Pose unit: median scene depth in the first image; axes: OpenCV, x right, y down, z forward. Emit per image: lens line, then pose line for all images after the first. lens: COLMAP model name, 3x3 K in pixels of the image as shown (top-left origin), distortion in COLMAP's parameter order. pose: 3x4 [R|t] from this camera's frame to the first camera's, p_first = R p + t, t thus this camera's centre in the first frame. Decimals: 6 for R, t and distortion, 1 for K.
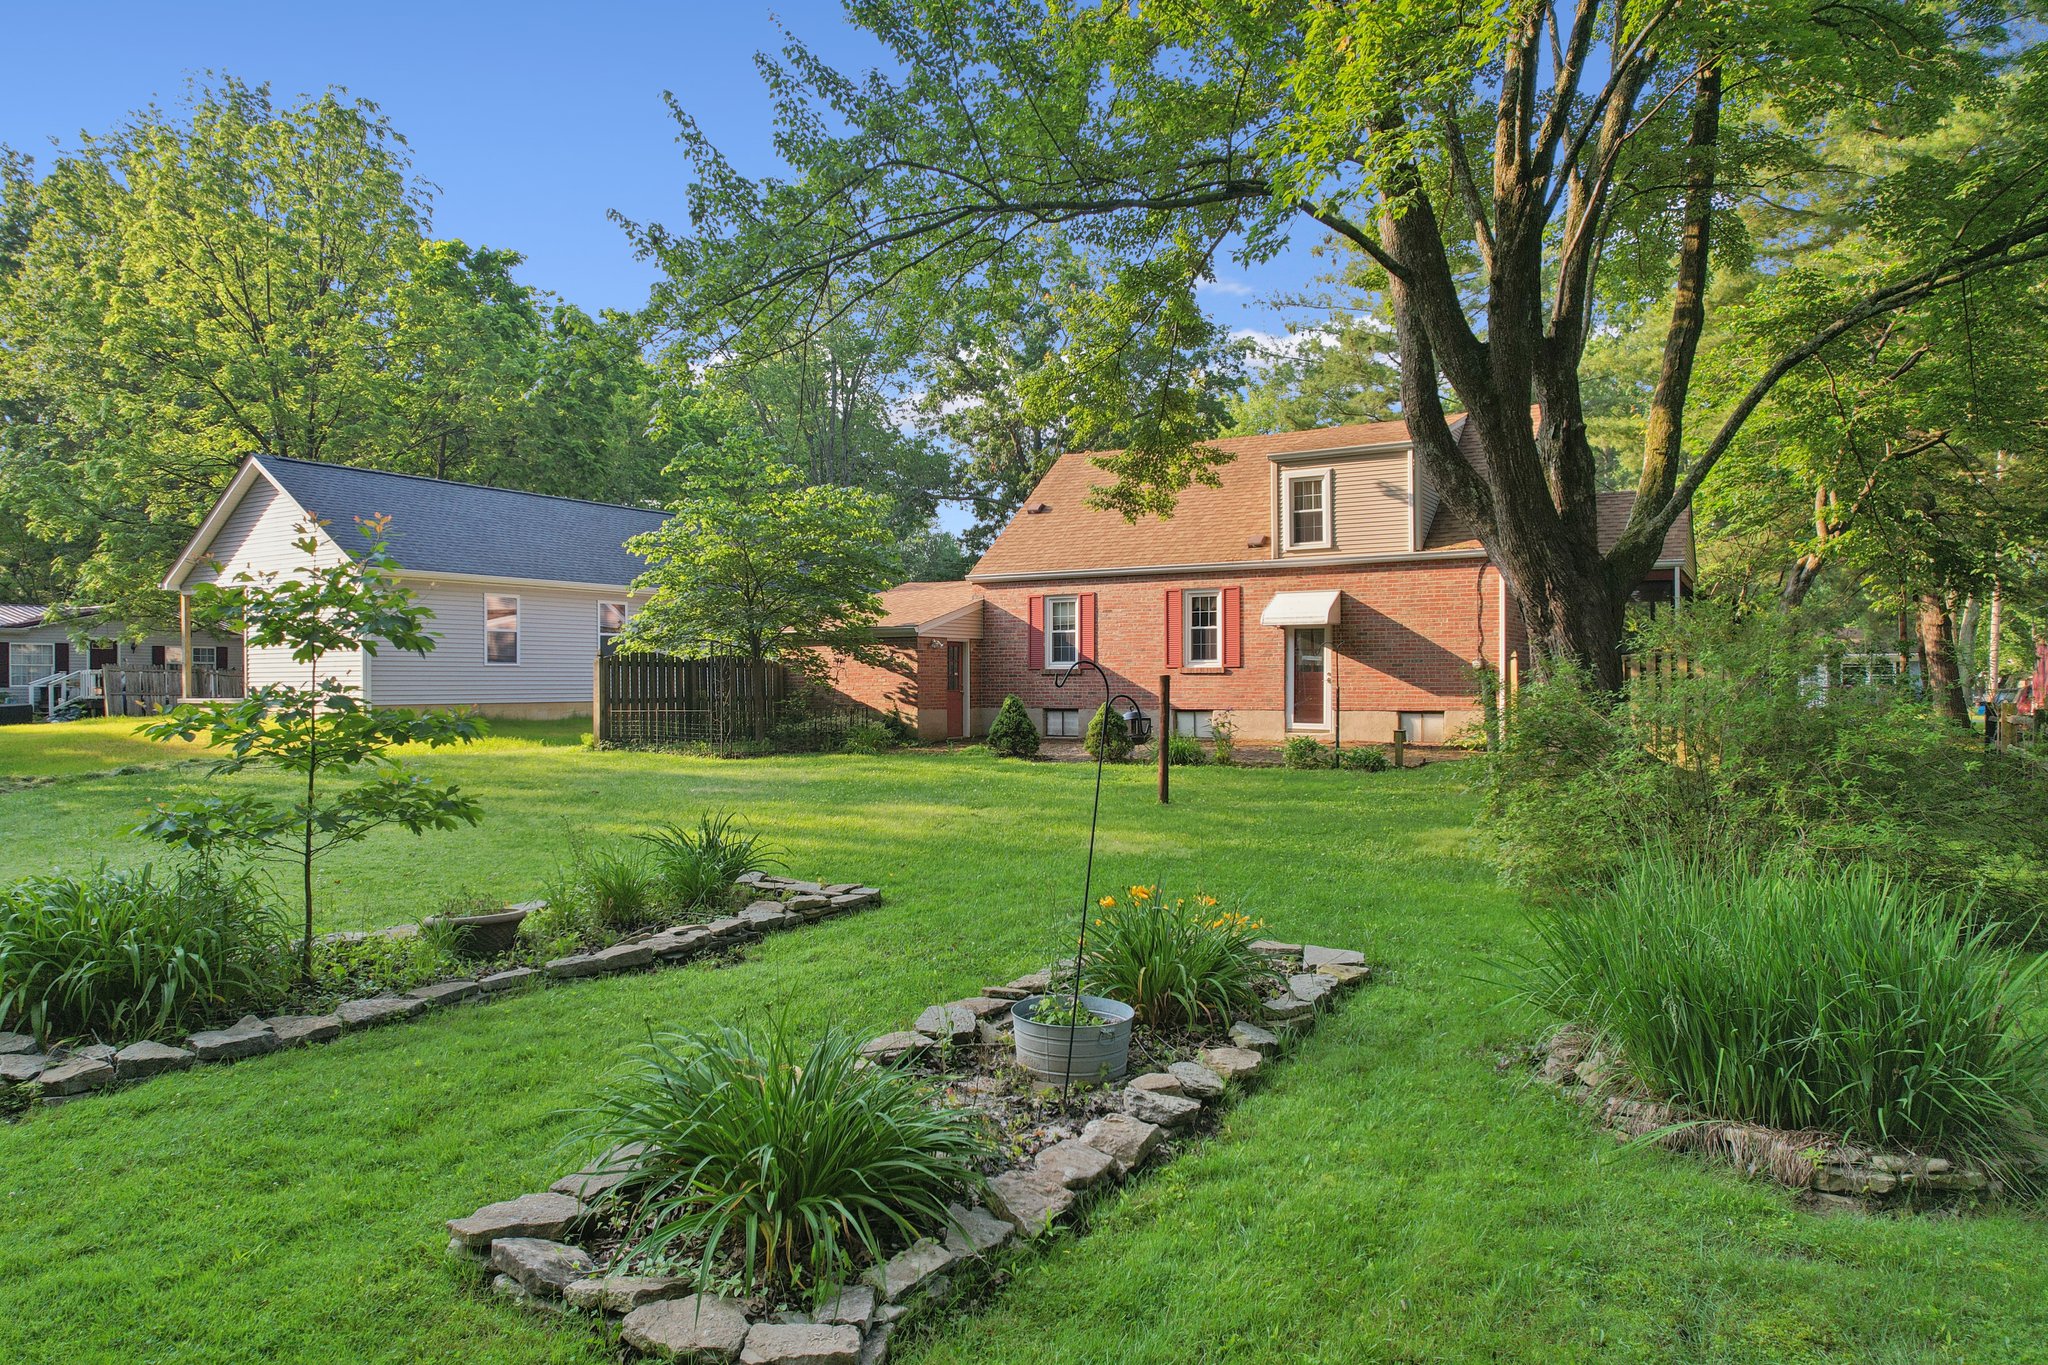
lens RADIAL K [[1314.4, 0, 1024.0], [0, 1314.4, 682.5], [0, 0, 1]] dist [-0.006962, -0.000460]
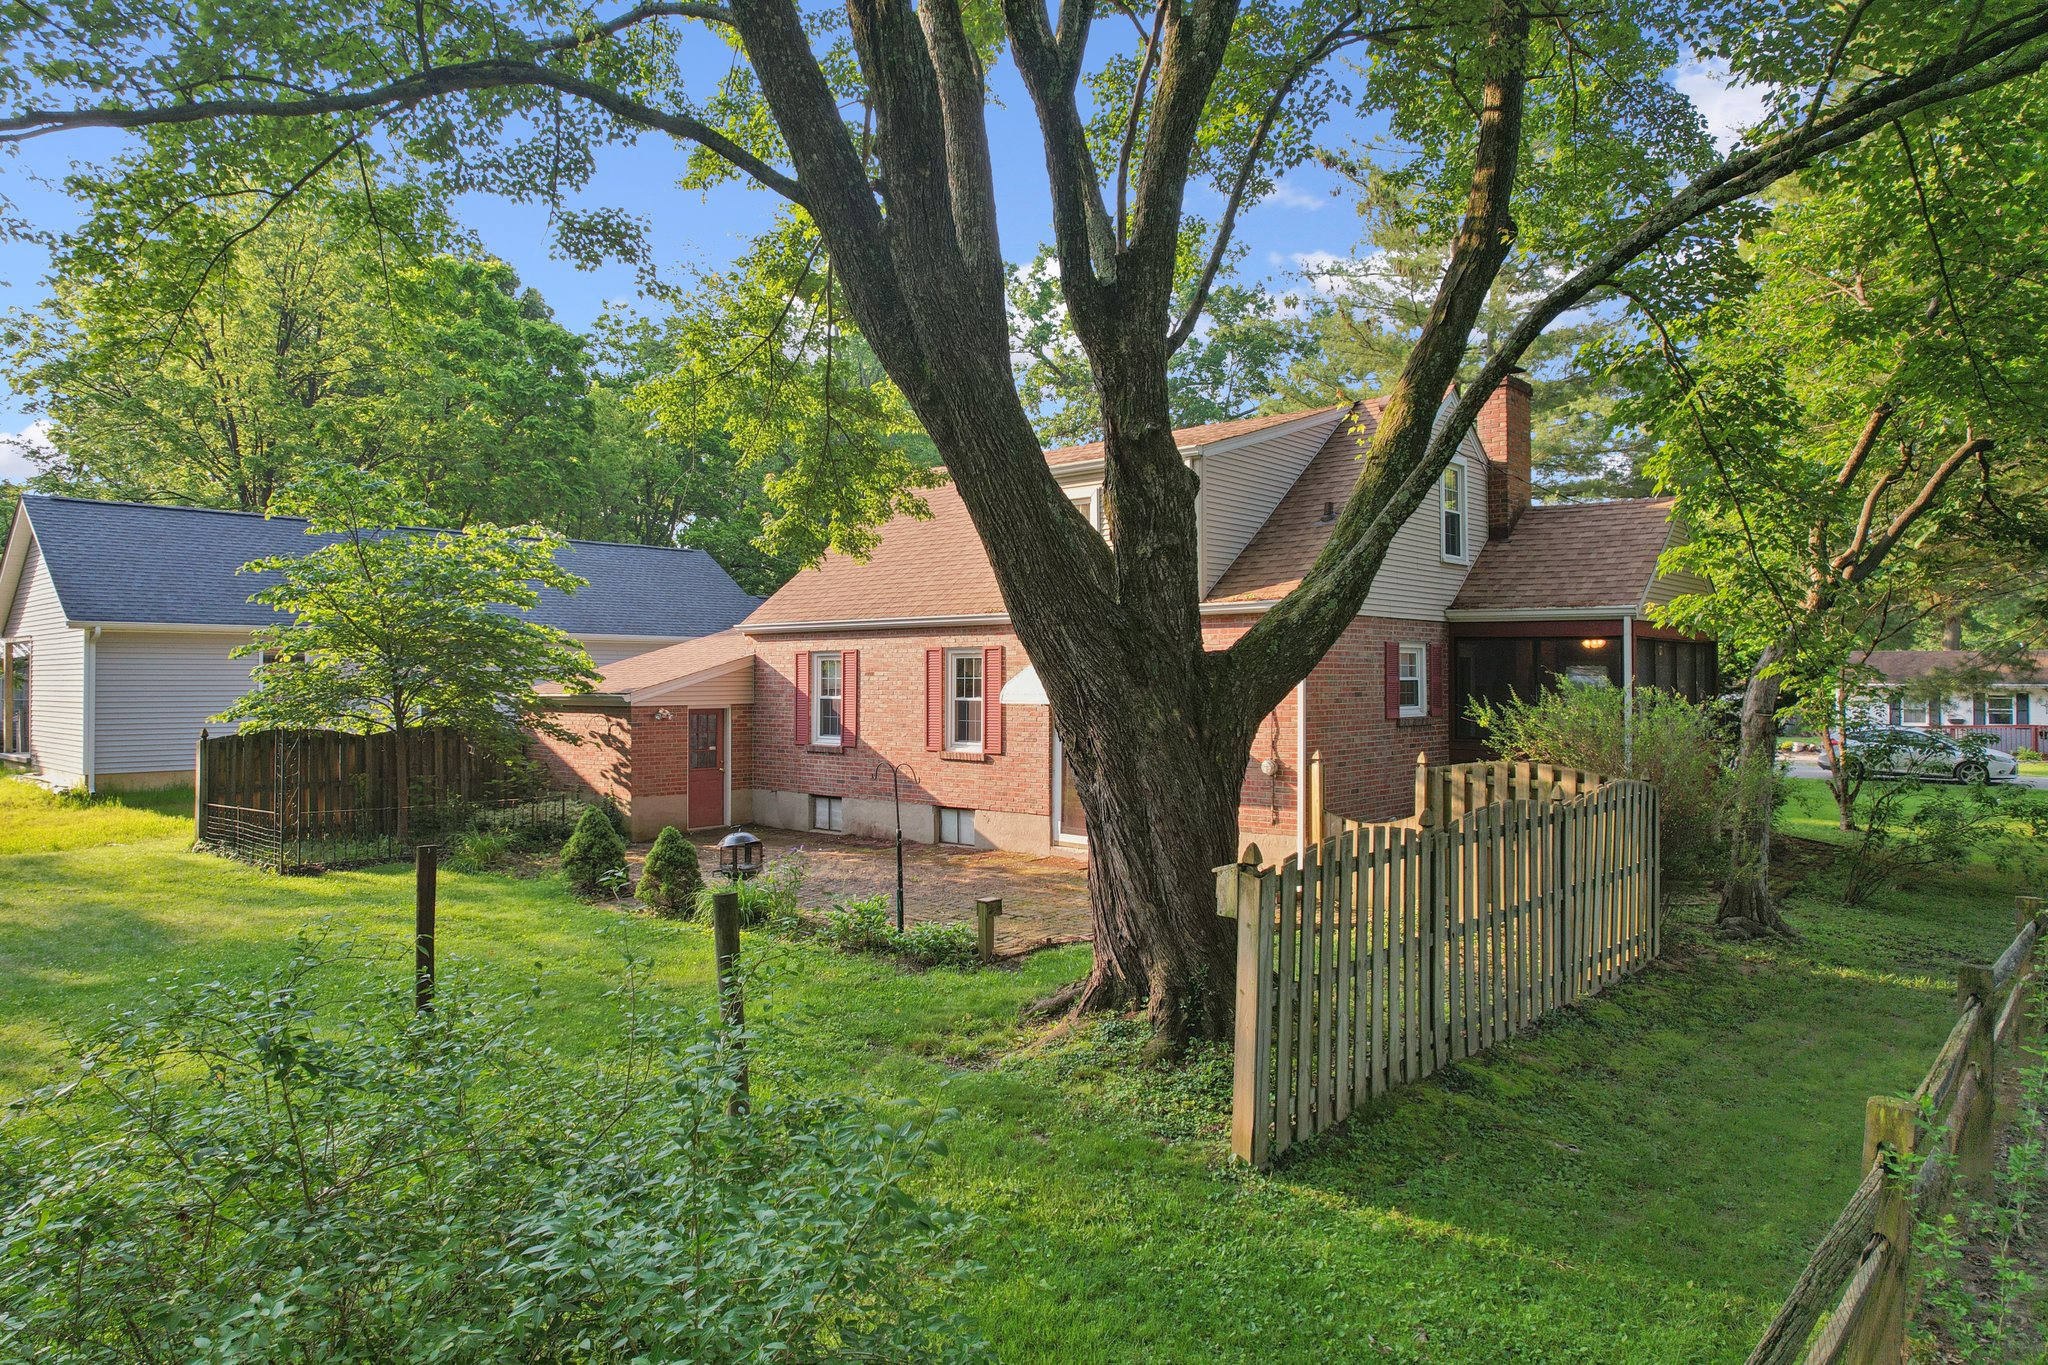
lens RADIAL K [[1304.2, 0, 1026.3], [0, 1304.2, 649.9], [0, 0, 1]] dist [0.001086, 0.000190]
pose [[0.981460, -0.001258, -0.191662, 0.325917], [-0.002857, 0.999771, -0.021194, -0.056390], [0.191645, 0.021349, 0.981232, 0.279083]]
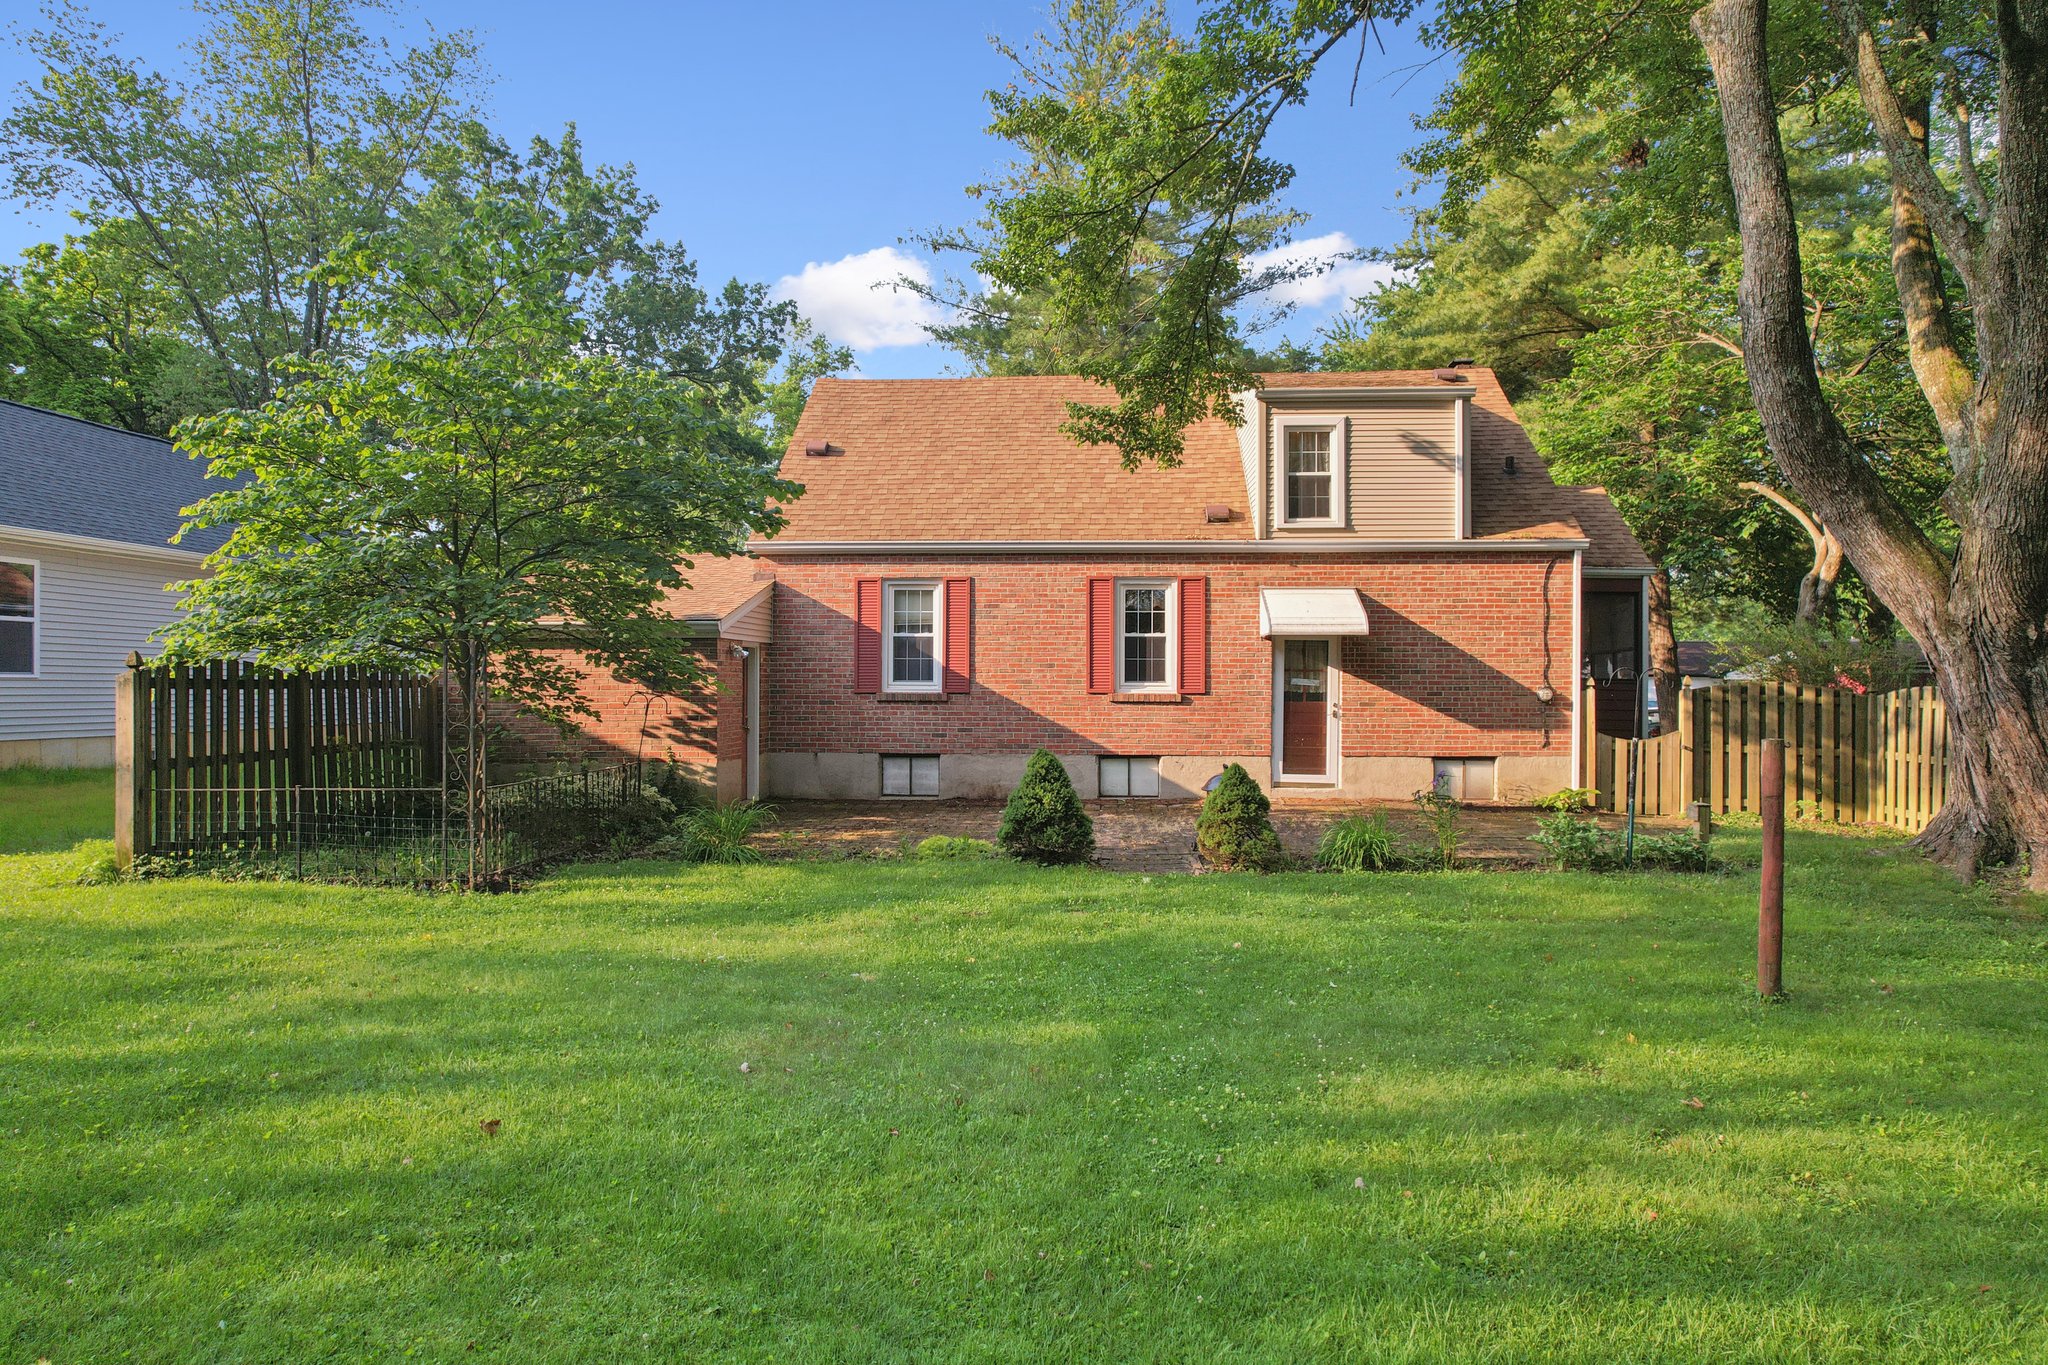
lens RADIAL K [[1314.4, 0, 1024.0], [0, 1314.4, 682.5], [0, 0, 1]] dist [-0.006962, -0.000460]
pose [[0.898001, 0.008226, 0.439917, -0.229289], [-0.007470, 0.999966, -0.003452, -0.014630], [-0.439931, -0.000186, 0.898032, 0.428414]]
